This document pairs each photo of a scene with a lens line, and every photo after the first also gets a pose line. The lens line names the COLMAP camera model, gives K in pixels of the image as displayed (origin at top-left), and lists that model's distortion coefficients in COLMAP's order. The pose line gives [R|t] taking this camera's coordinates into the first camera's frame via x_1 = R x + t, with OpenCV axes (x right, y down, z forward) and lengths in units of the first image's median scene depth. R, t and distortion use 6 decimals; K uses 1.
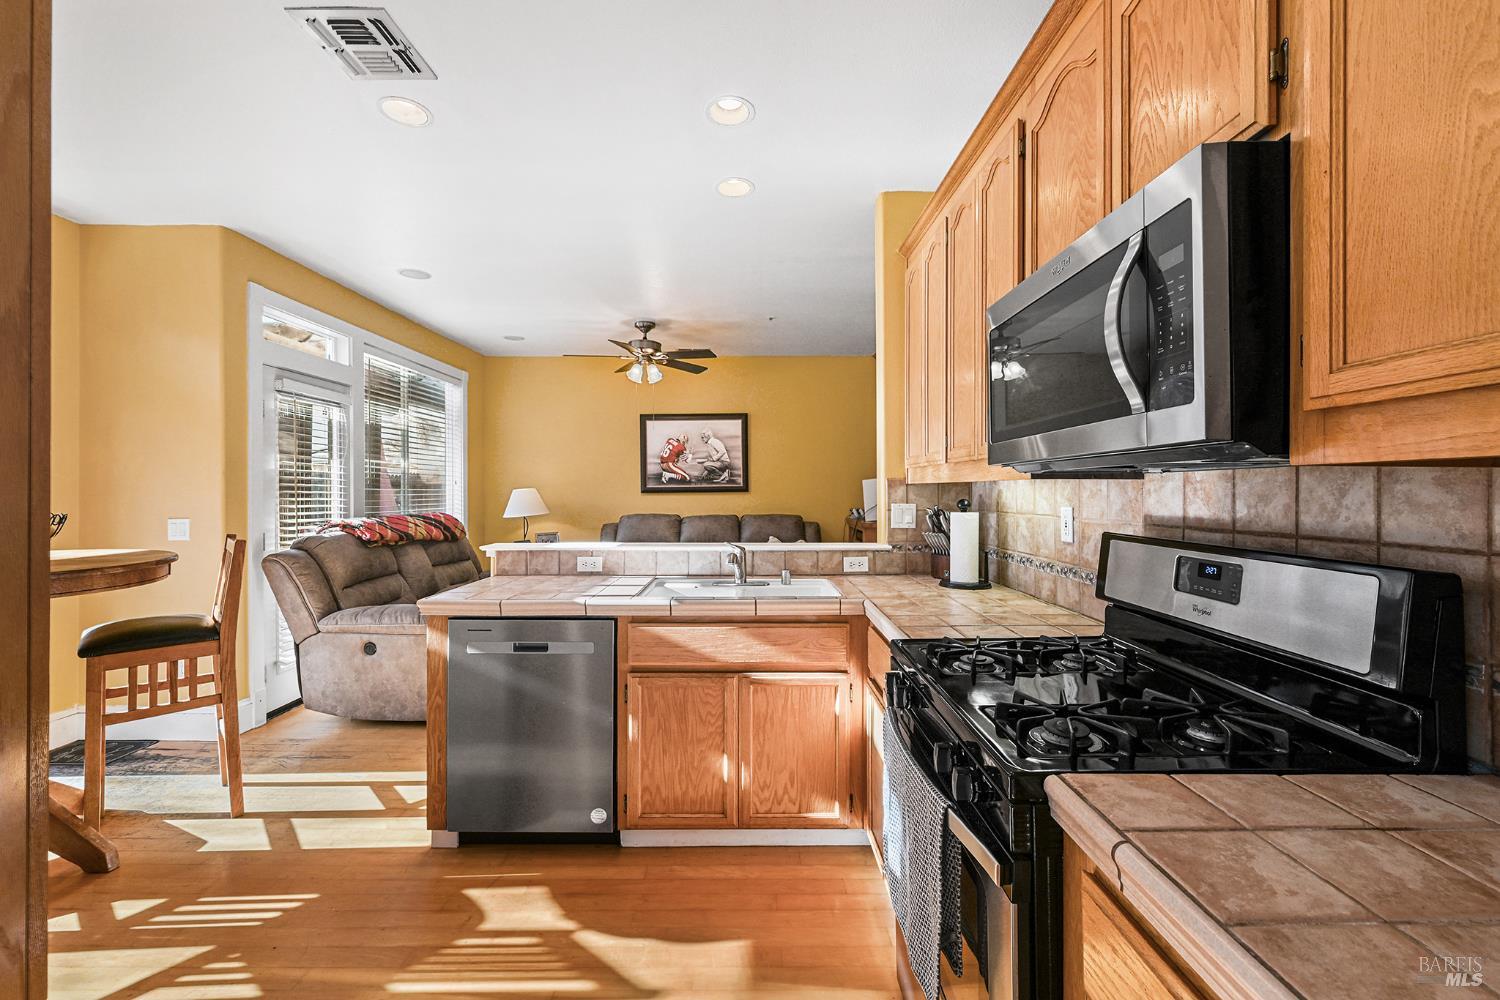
lens RADIAL K [[585.6, 0, 748.6], [0, 585.6, 488.1], [0, 0, 1]] dist [-0.001993, -0.000227]
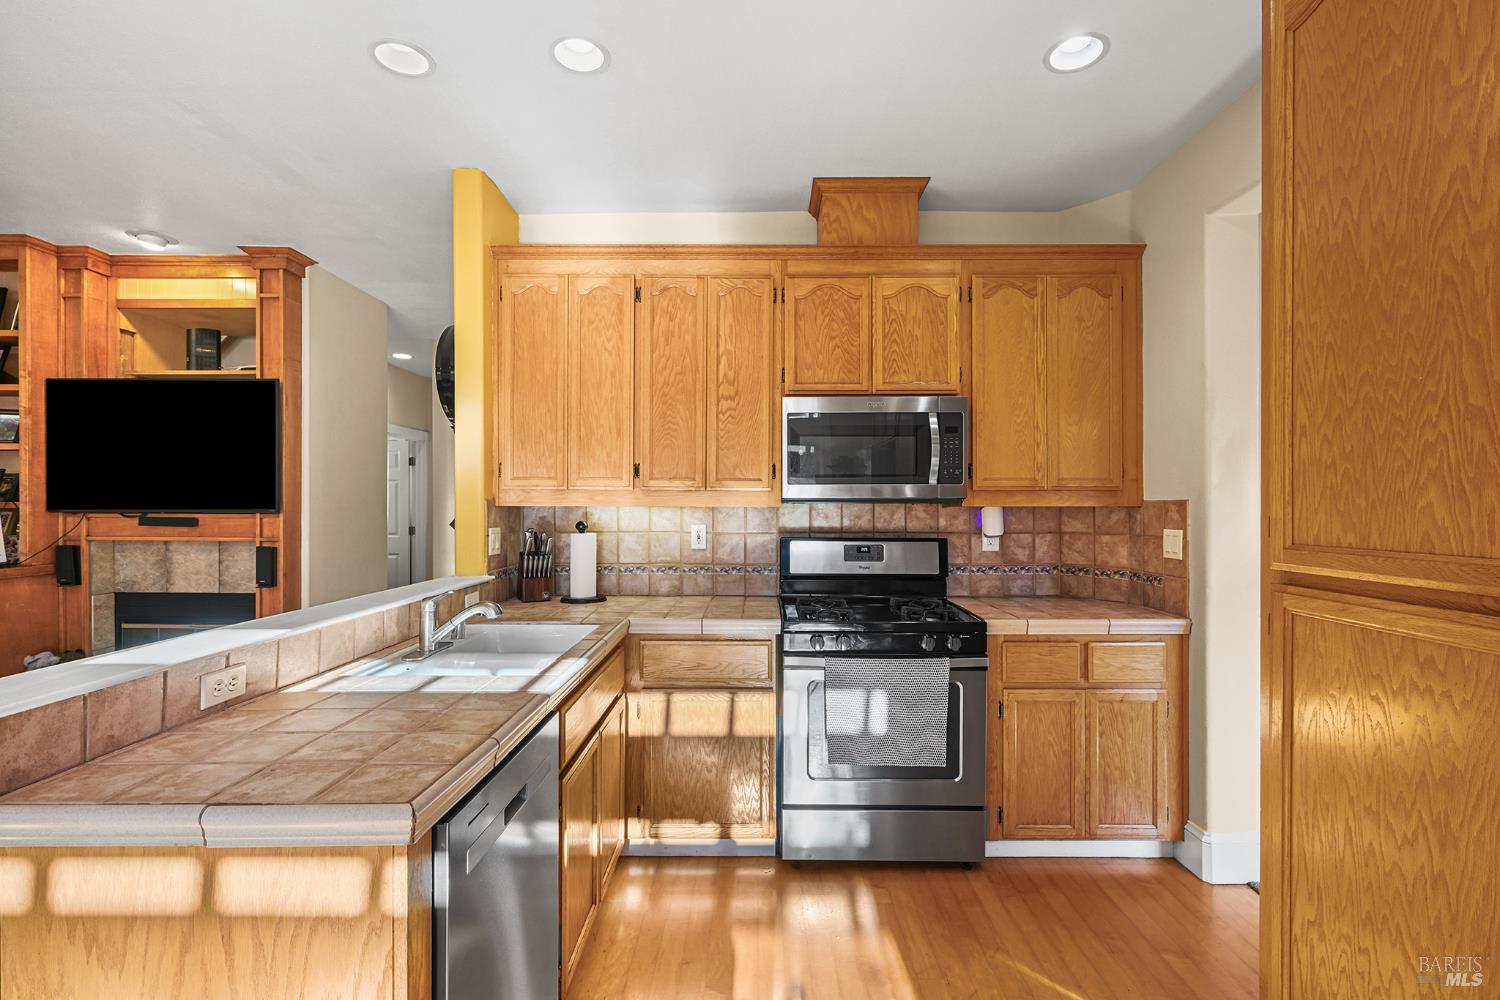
lens RADIAL K [[681.3, 0, 751.8], [0, 681.3, 509.0], [0, 0, 1]] dist [-0.002445, -0.000011]
pose [[0.020567, -0.002126, 0.999786, -1.592144], [-0.005043, 0.999985, 0.002231, -0.015298], [-0.999776, -0.005088, 0.020555, 1.192925]]
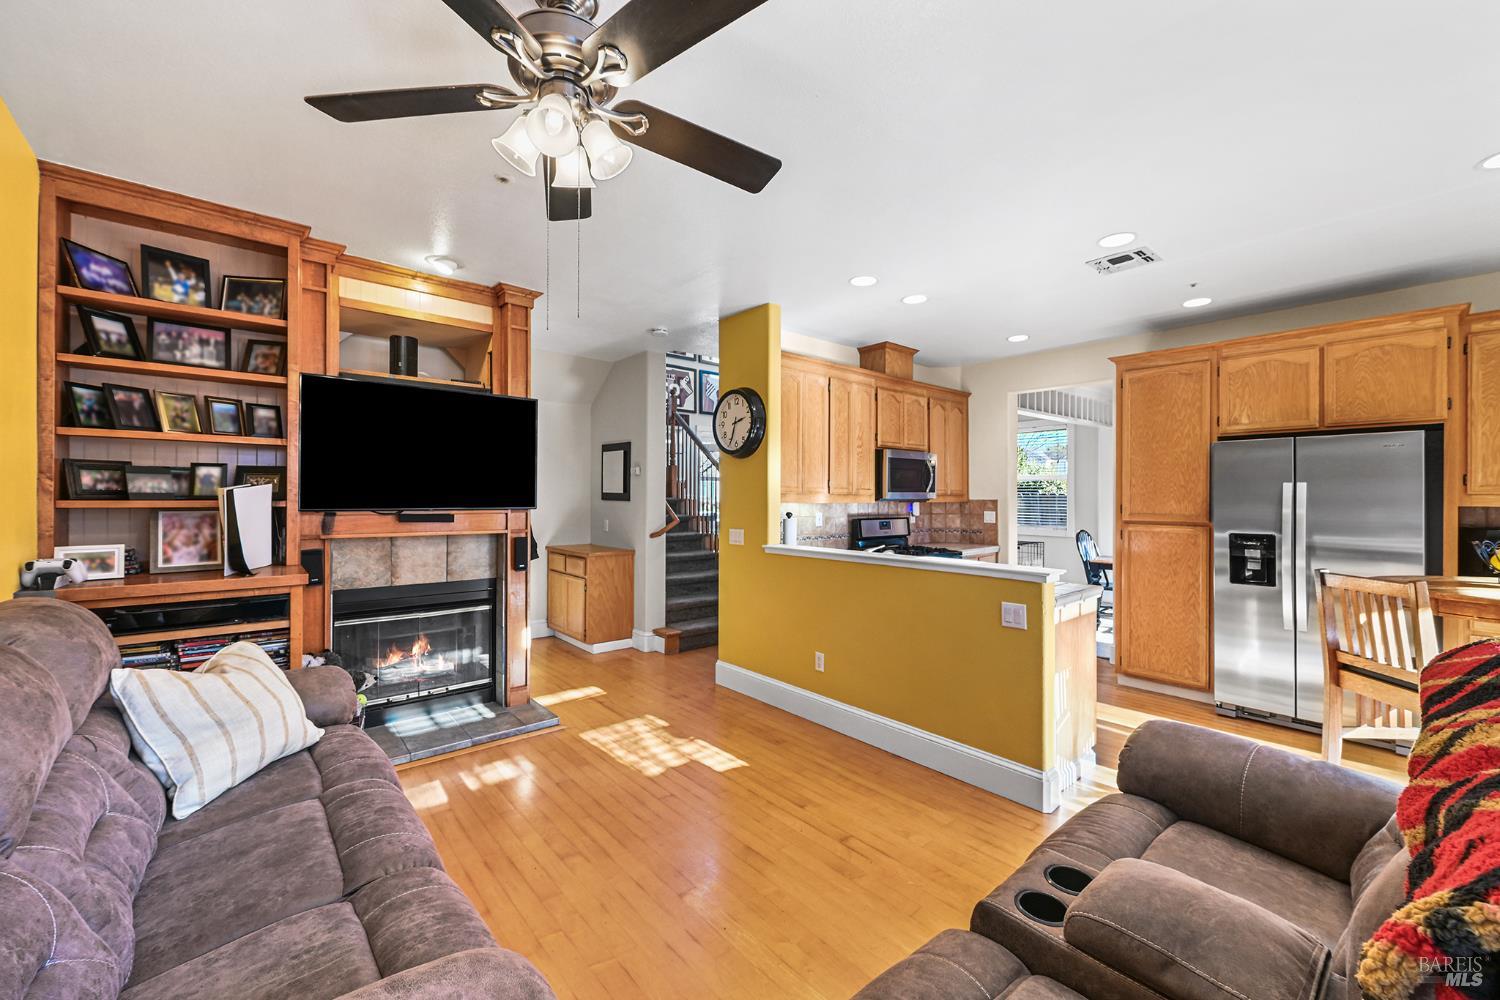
lens RADIAL K [[615.9, 0, 728.0], [0, 615.9, 496.4], [0, 0, 1]] dist [-0.000430, -0.000101]
pose [[-0.640075, 0.000011, 0.768312, -1.822700], [-0.005323, 0.999976, -0.004449, -0.036311], [-0.768294, -0.006937, -0.640060, 4.322087]]
